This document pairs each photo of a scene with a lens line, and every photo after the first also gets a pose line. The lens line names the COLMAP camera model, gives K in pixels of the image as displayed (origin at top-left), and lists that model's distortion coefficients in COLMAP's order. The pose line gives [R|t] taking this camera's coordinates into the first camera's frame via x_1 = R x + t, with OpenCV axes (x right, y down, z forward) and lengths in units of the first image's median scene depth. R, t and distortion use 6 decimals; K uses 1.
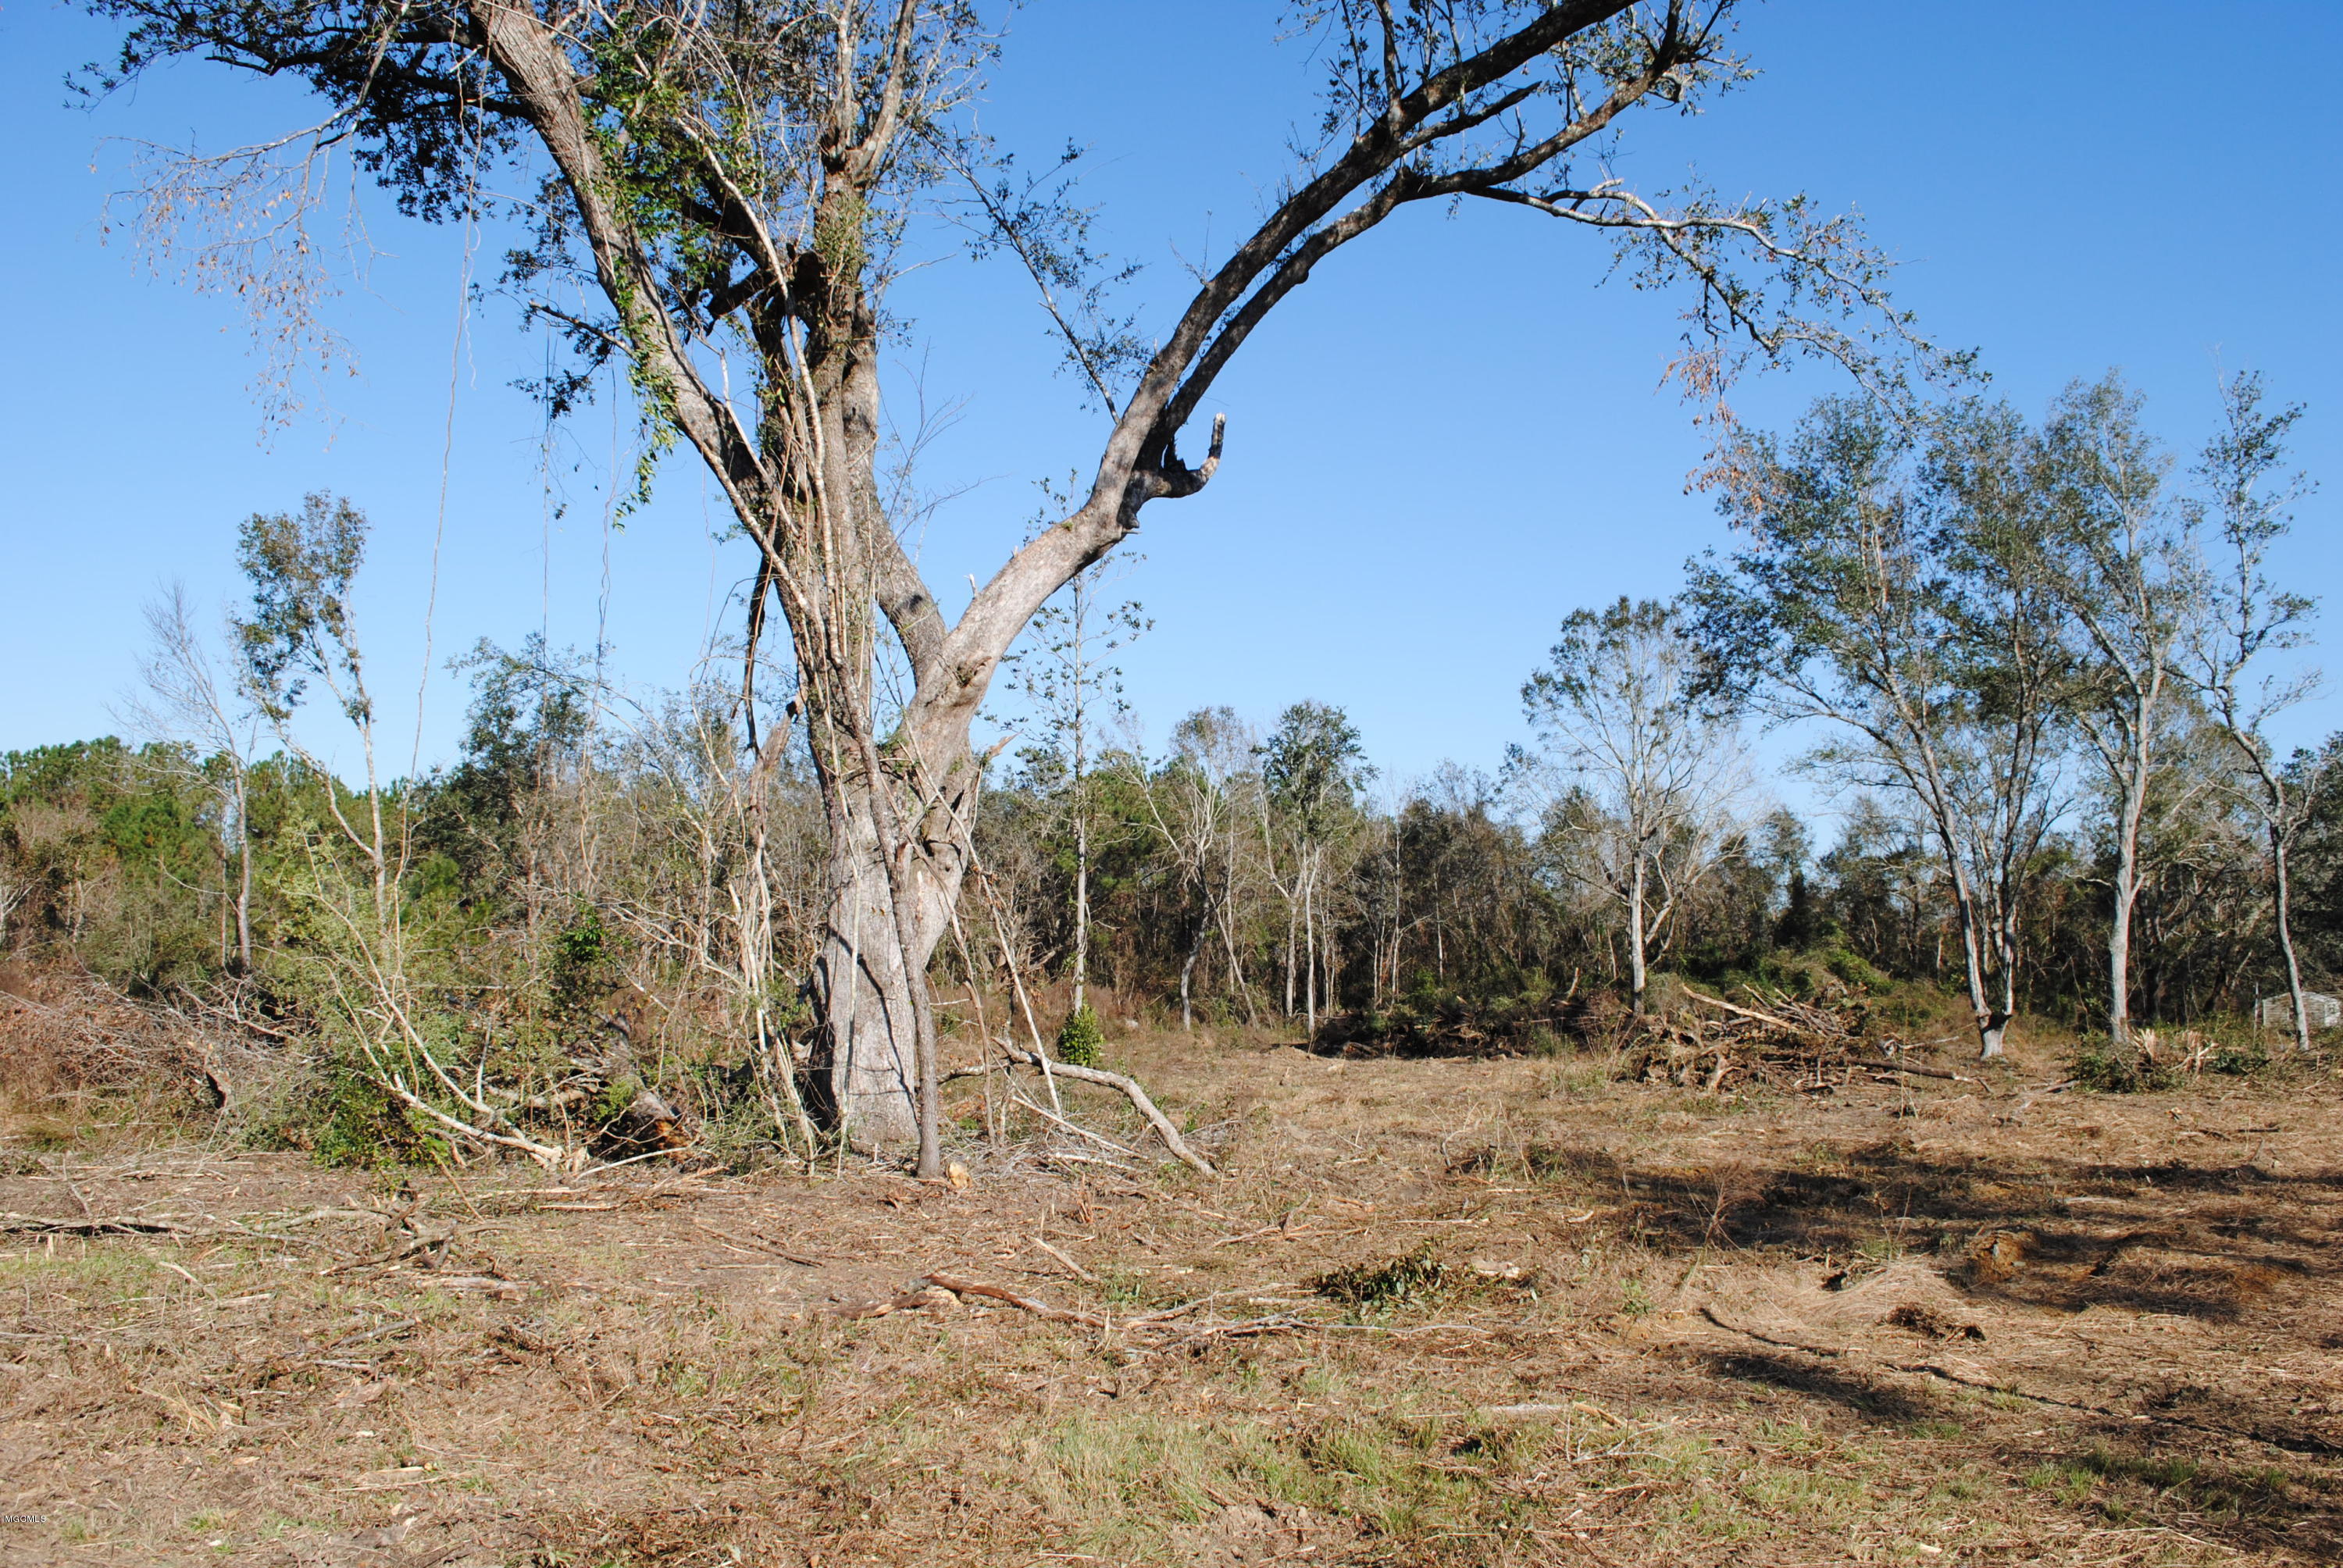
lens RADIAL K [[1833.0, 0, 1169.8], [0, 1833.0, 774.5], [0, 0, 1]] dist [-0.015239, -0.003578]
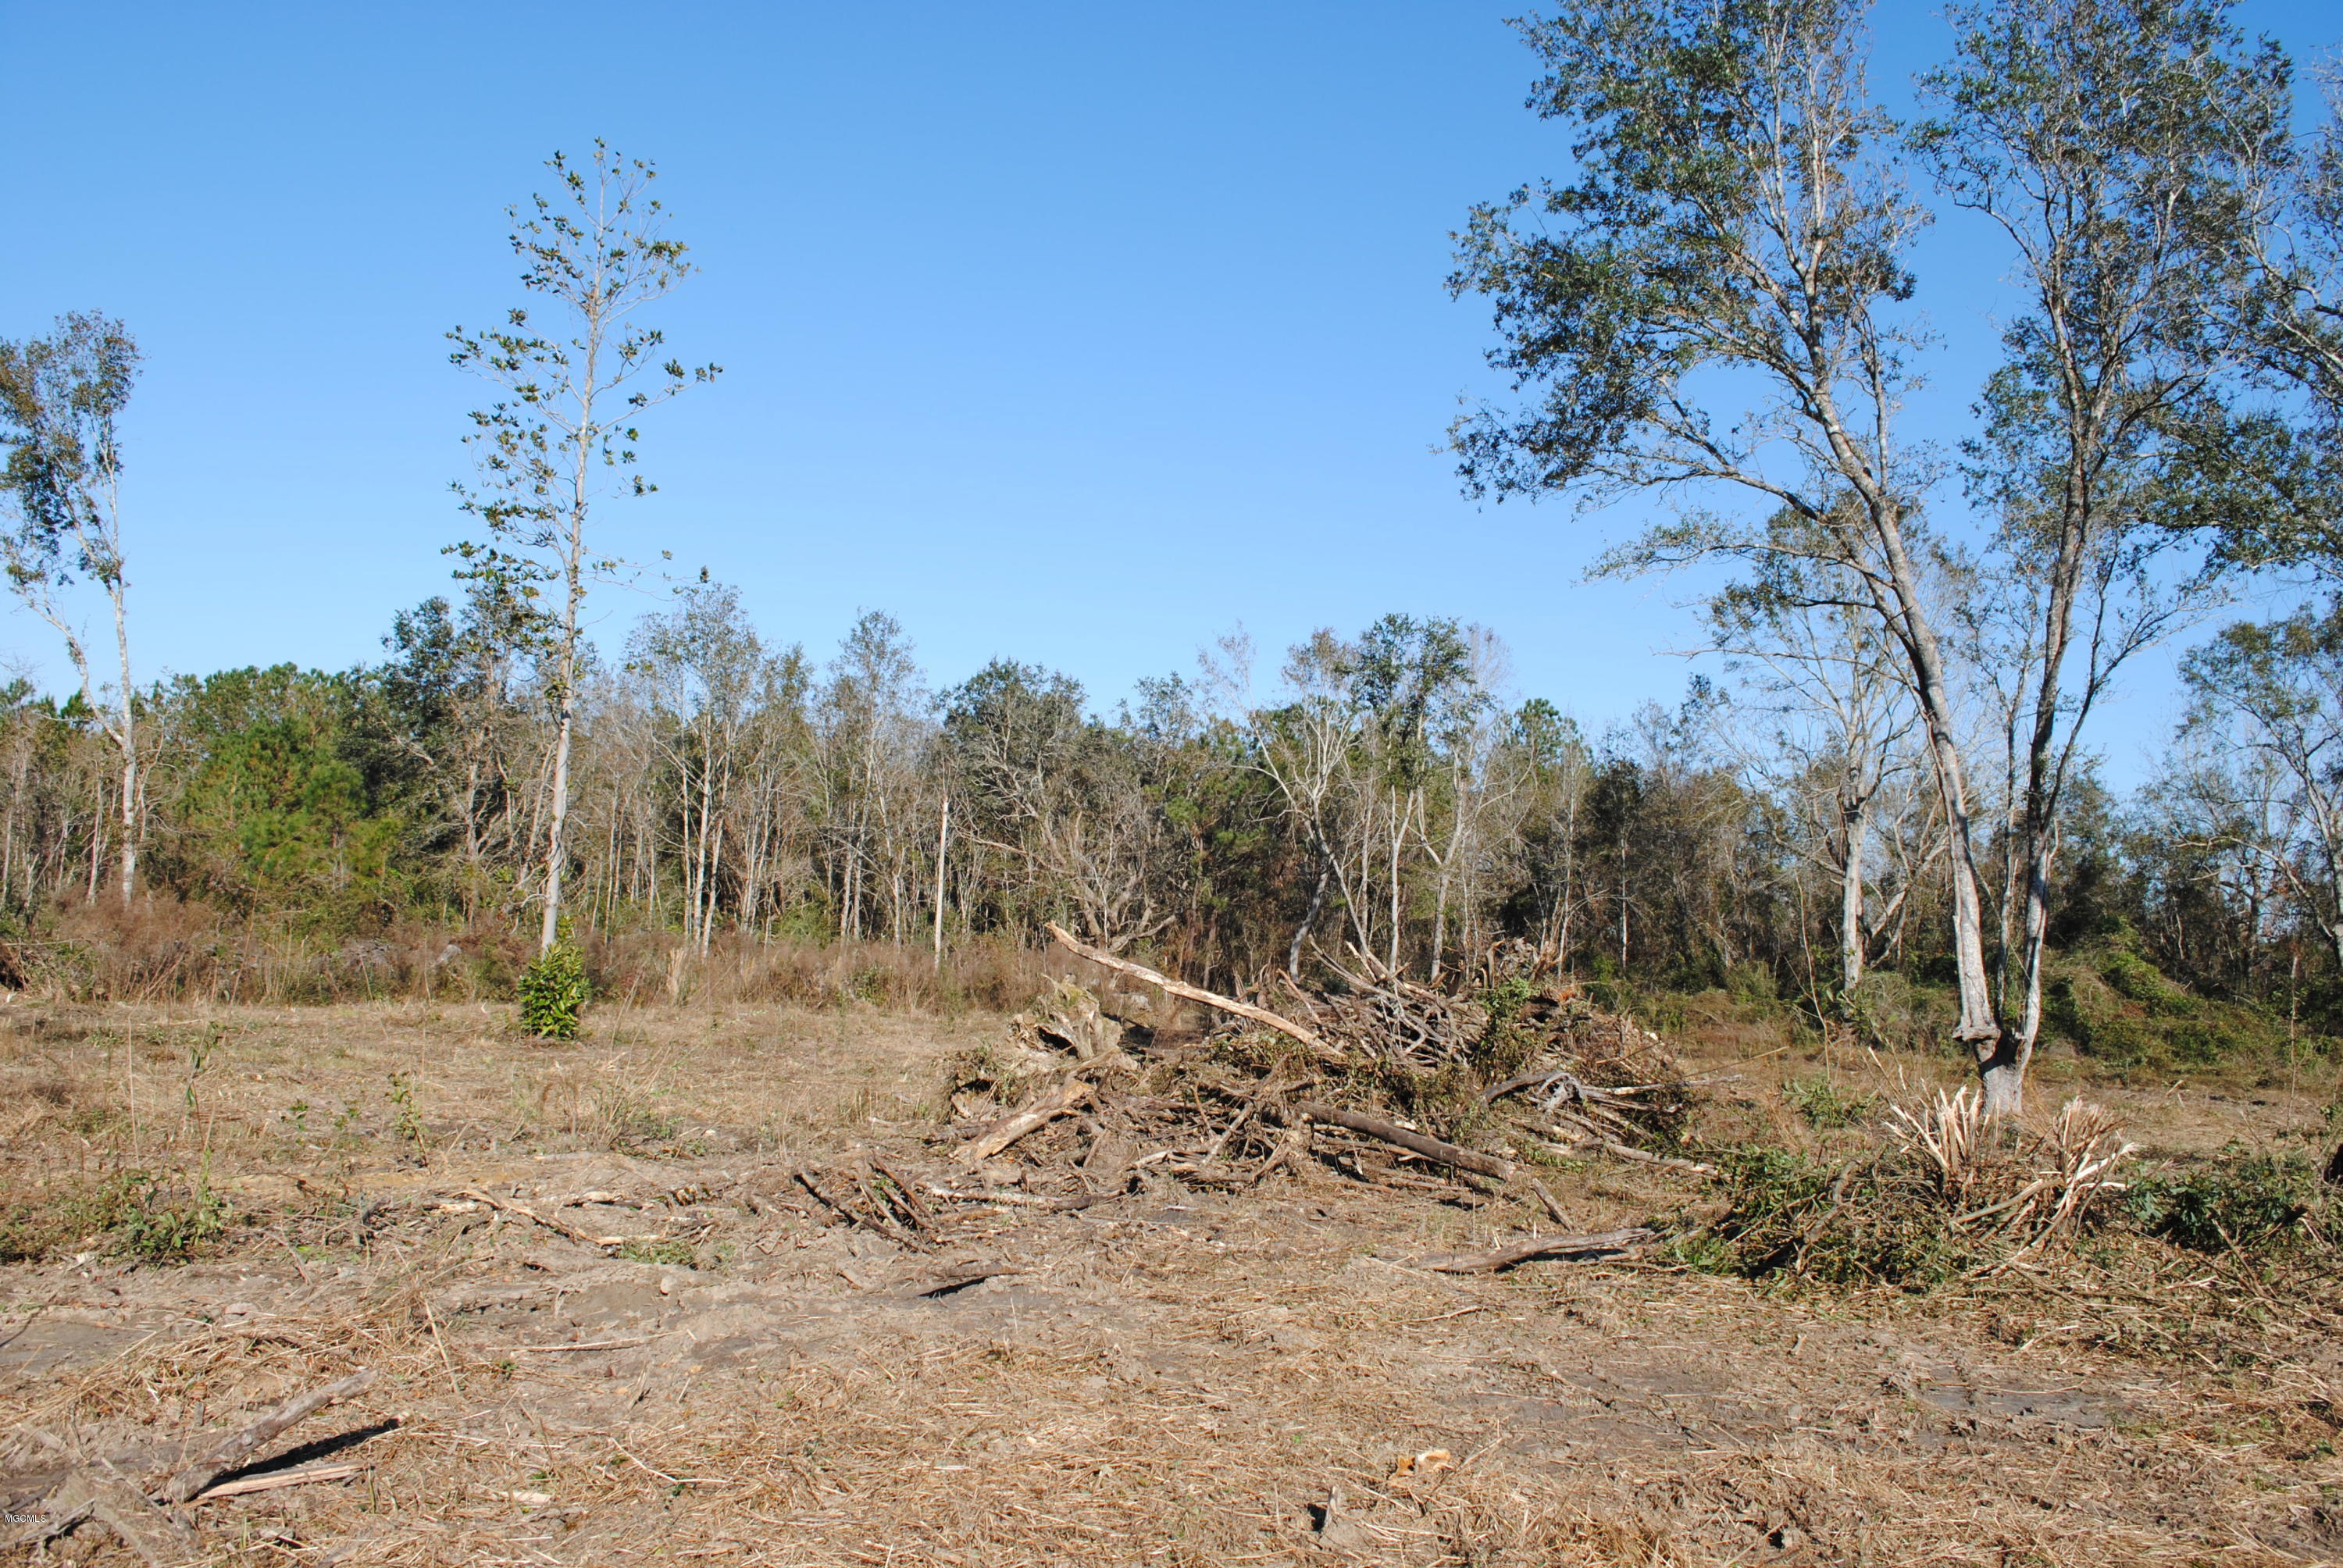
lens RADIAL K [[1833.0, 0, 1172.2], [0, 1833.0, 796.2], [0, 0, 1]] dist [-0.015239, -0.003578]
pose [[0.978479, 0.029035, -0.204296, 0.138654], [-0.024848, 0.999426, 0.023029, 0.024826], [0.204847, -0.017457, 0.978638, 0.193347]]
